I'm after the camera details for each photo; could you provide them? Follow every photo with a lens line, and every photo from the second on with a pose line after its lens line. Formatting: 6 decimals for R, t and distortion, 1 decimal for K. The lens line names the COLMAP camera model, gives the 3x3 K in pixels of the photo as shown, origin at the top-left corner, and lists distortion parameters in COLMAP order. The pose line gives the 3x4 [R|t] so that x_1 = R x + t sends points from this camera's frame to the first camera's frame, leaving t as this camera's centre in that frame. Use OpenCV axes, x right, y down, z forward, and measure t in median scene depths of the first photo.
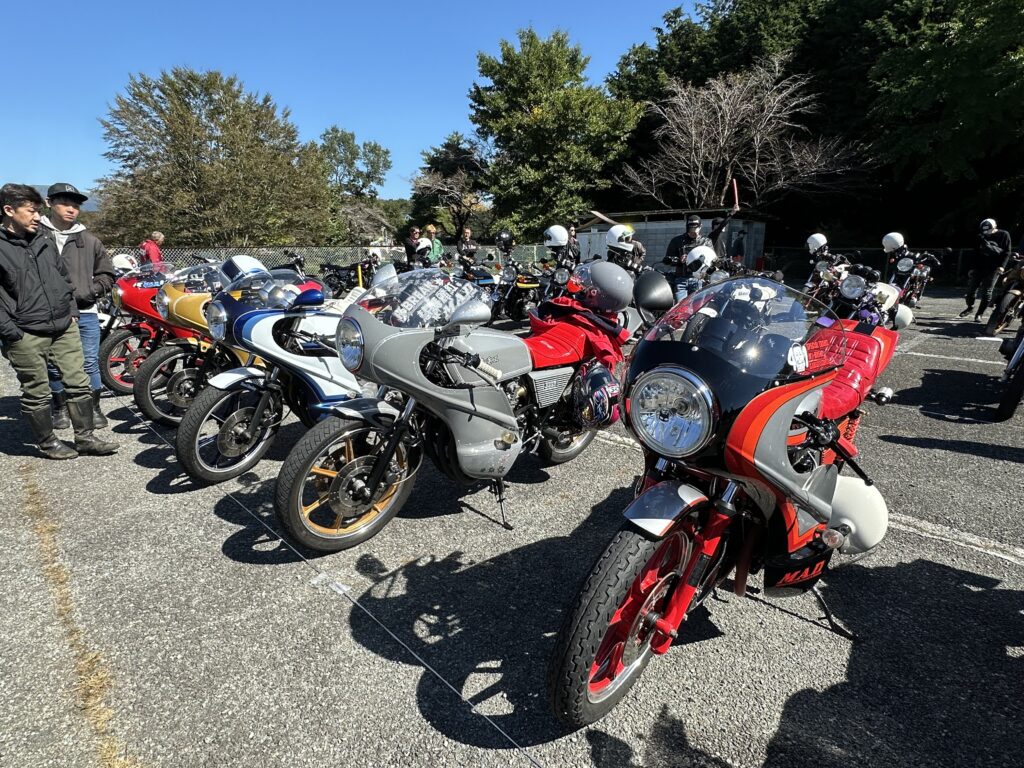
lens RADIAL K [[599.2, 0, 512.0], [0, 599.2, 384.0], [0, 0, 1]] dist [0.002649, 0.016532]
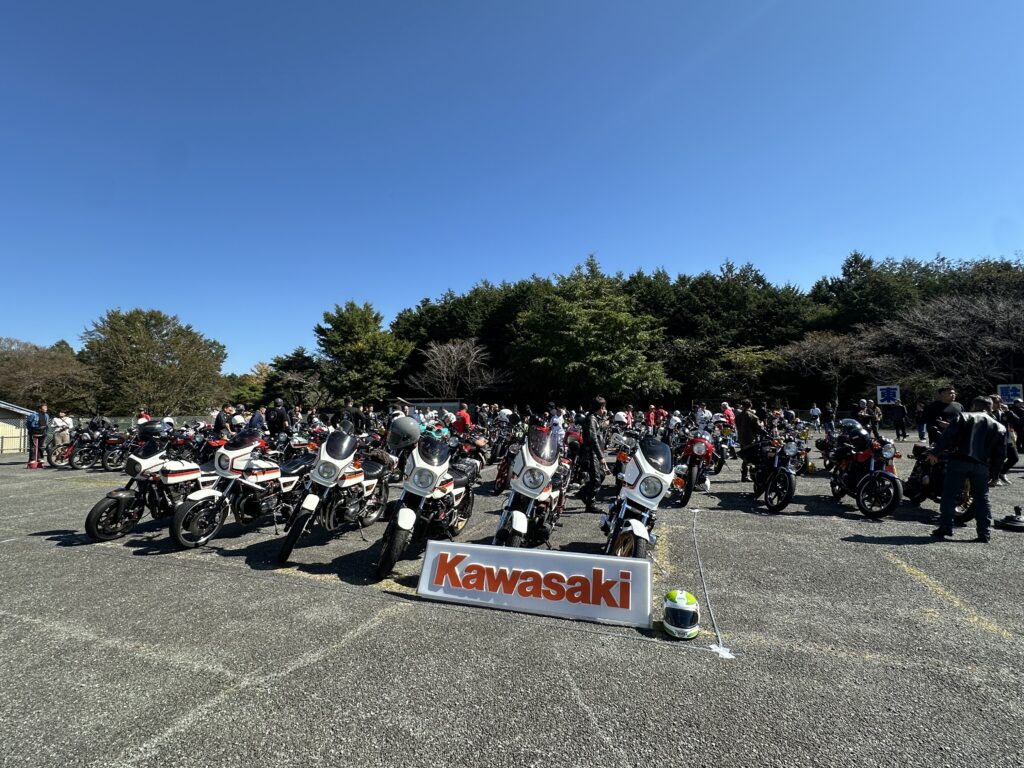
lens RADIAL K [[484.9, 0, 510.9], [0, 484.9, 399.4], [0, 0, 1]] dist [0.000881, -0.000503]
pose [[0.903523, 0.013097, 0.428340, -0.173890], [0.094045, 0.969107, -0.228008, 0.106236], [-0.418093, 0.246294, 0.874378, -0.482915]]
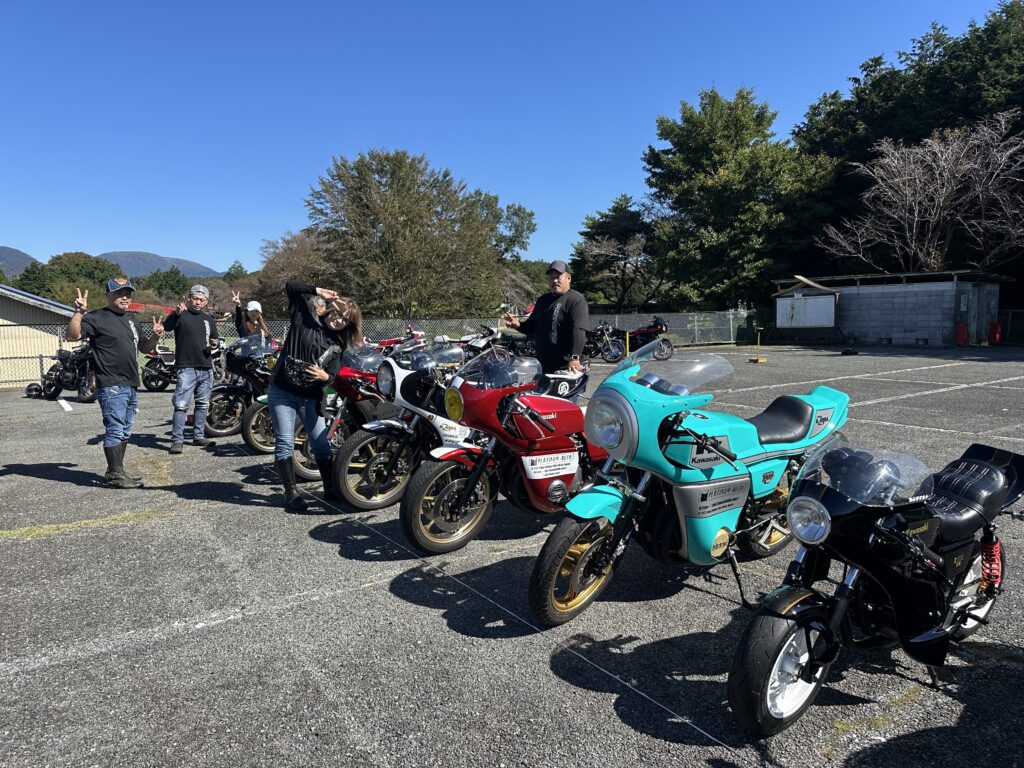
lens RADIAL K [[730.8, 0, 513.5], [0, 730.8, 386.8], [0, 0, 1]] dist [0.065549, -0.073512]
pose [[0.984422, 0.009216, -0.175582, -0.072233], [-0.031335, 0.991835, -0.123619, 0.033344], [0.173009, 0.127195, 0.976672, -0.144387]]
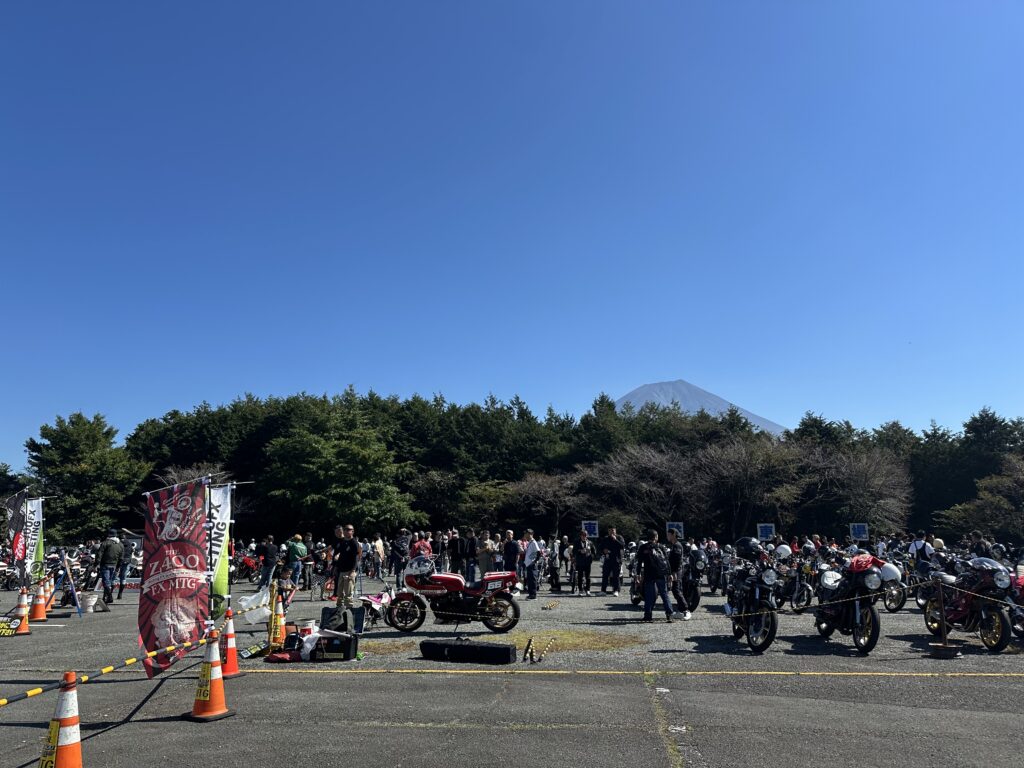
lens RADIAL K [[730.8, 0, 513.5], [0, 730.8, 386.8], [0, 0, 1]] dist [0.065549, -0.073512]
pose [[0.782444, 0.137035, 0.607456, -0.289225], [0.133745, 0.915742, -0.378852, 0.272274], [-0.608189, 0.377674, 0.698189, -1.189214]]
